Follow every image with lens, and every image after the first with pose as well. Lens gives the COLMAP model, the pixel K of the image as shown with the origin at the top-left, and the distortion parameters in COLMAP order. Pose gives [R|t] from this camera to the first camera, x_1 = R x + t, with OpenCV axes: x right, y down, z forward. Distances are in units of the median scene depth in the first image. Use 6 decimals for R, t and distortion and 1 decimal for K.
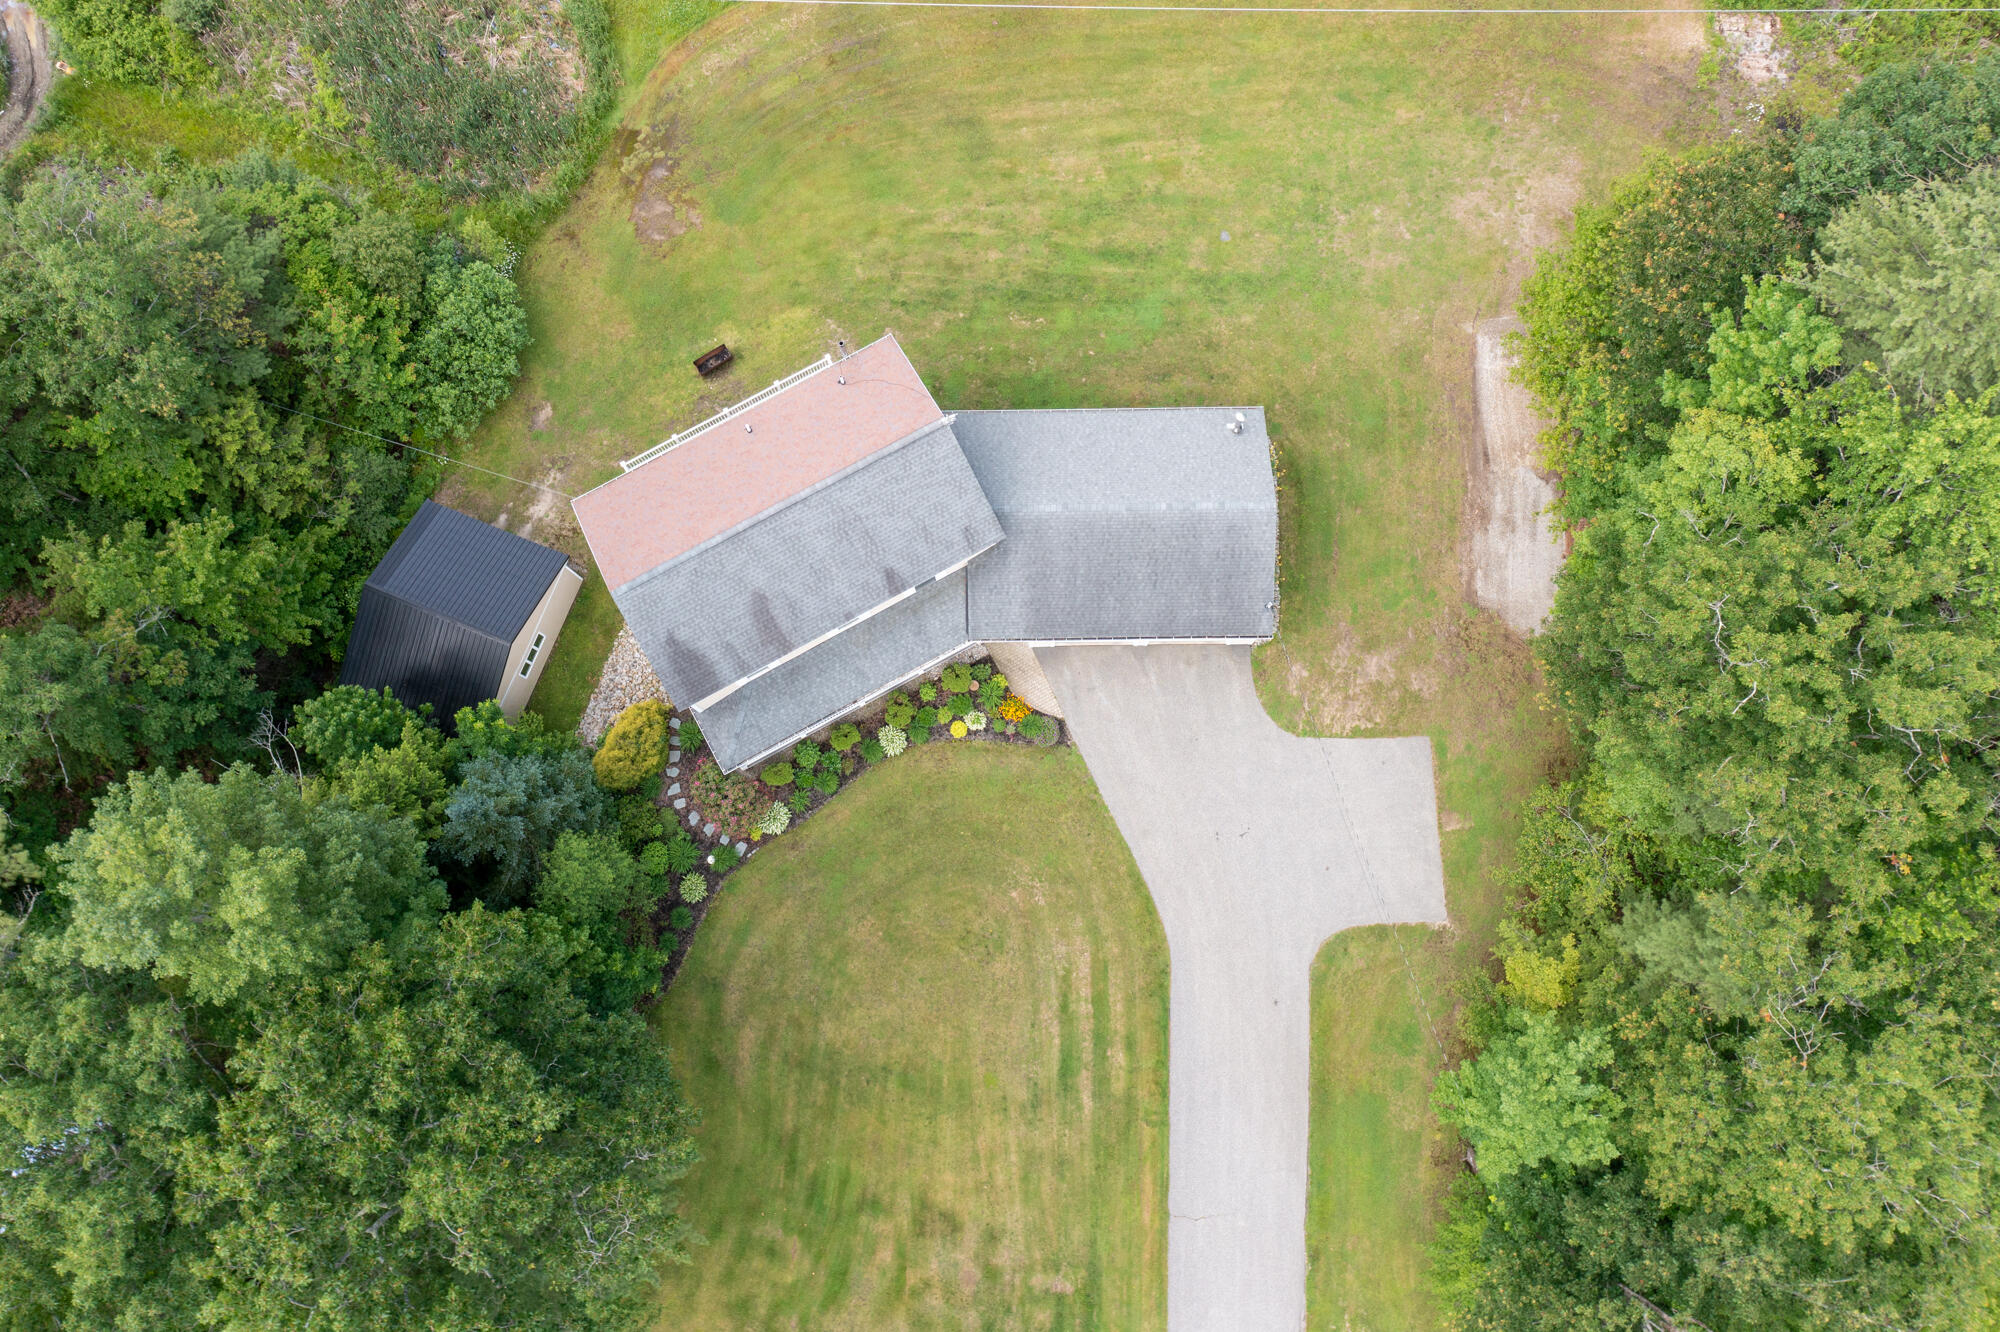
lens RADIAL K [[1587.3, 0, 1008.3], [0, 1587.3, 640.9], [0, 0, 1]] dist [-0.005257, 0.000226]
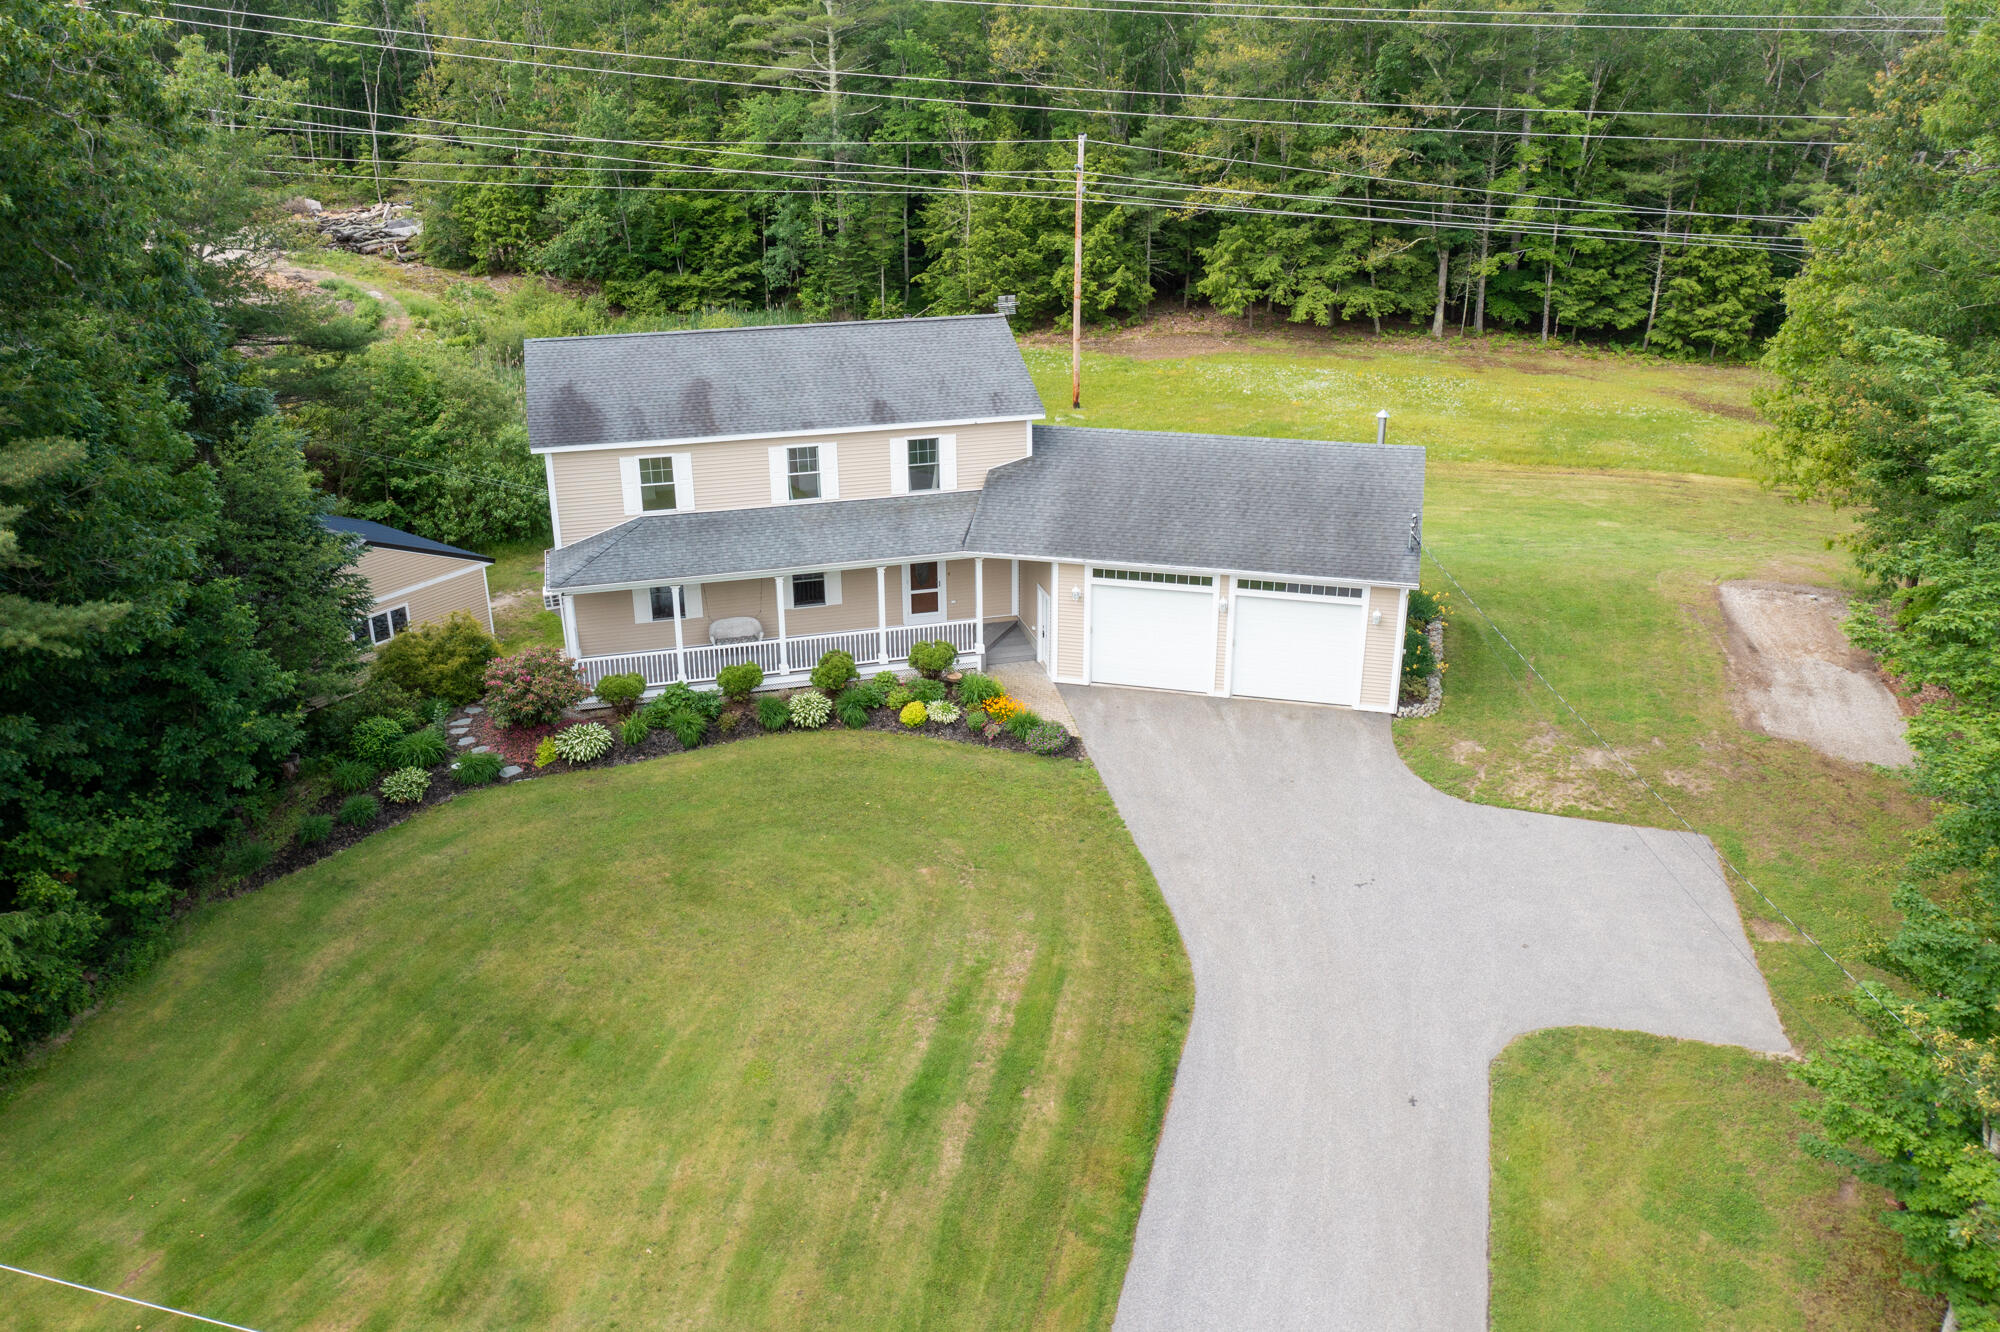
lens RADIAL K [[1587.3, 0, 1008.3], [0, 1587.3, 640.9], [0, 0, 1]] dist [-0.005257, 0.000226]
pose [[0.970941, 0.101781, -0.216598, 0.138737], [-0.237139, 0.531093, -0.813453, 0.542655], [0.032240, 0.841178, 0.539796, 0.629830]]
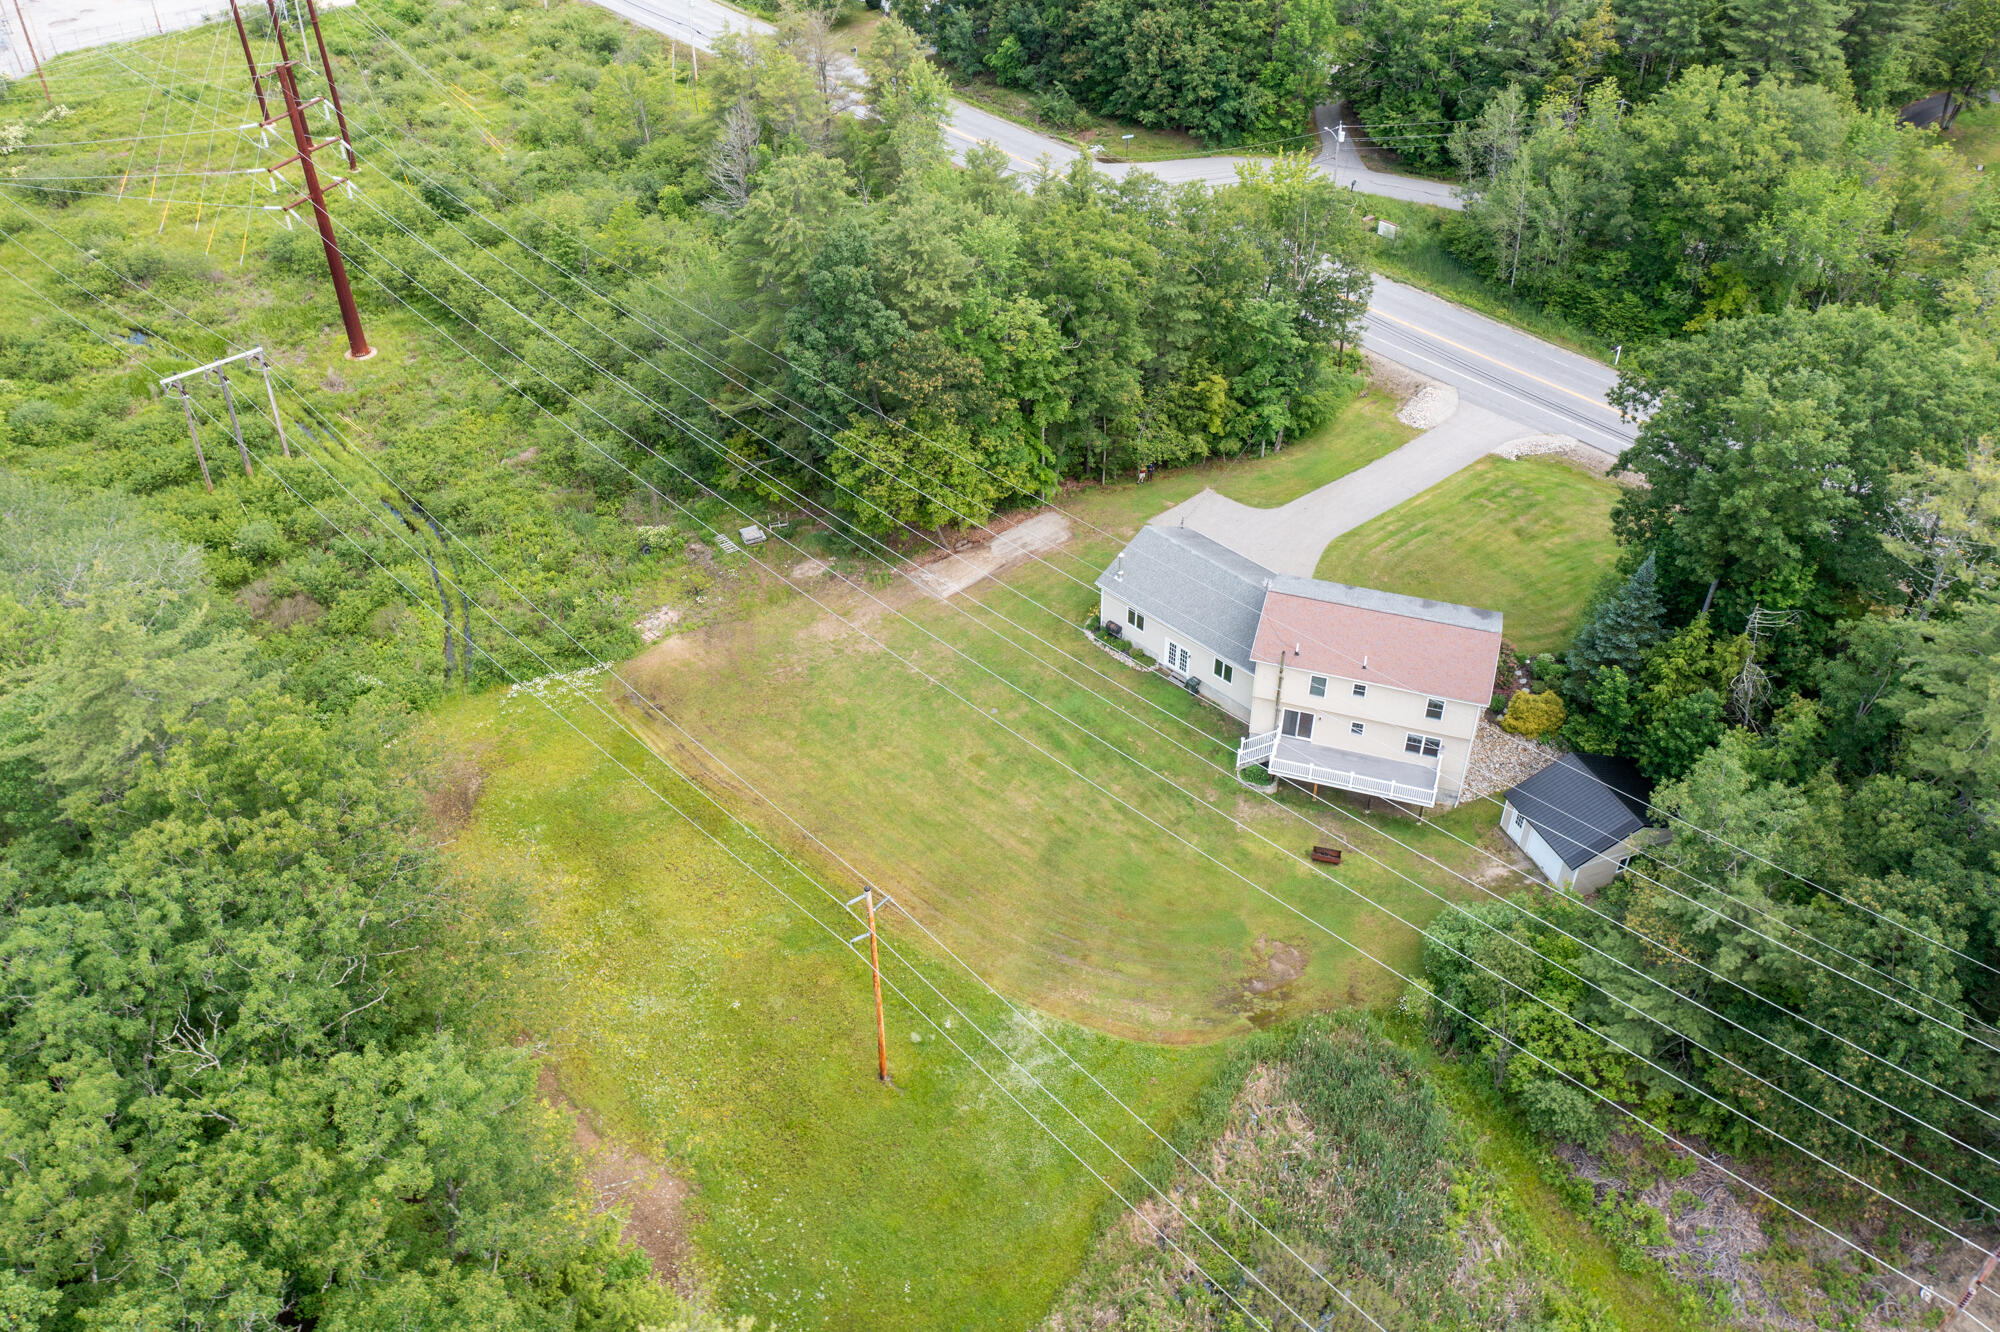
lens RADIAL K [[1587.3, 0, 1008.3], [0, 1587.3, 640.9], [0, 0, 1]] dist [-0.005257, 0.000226]
pose [[-0.678199, -0.443108, 0.586260, -0.749412], [0.724340, -0.268449, 0.635033, -1.237841], [-0.124007, 0.855331, 0.503022, 0.228272]]
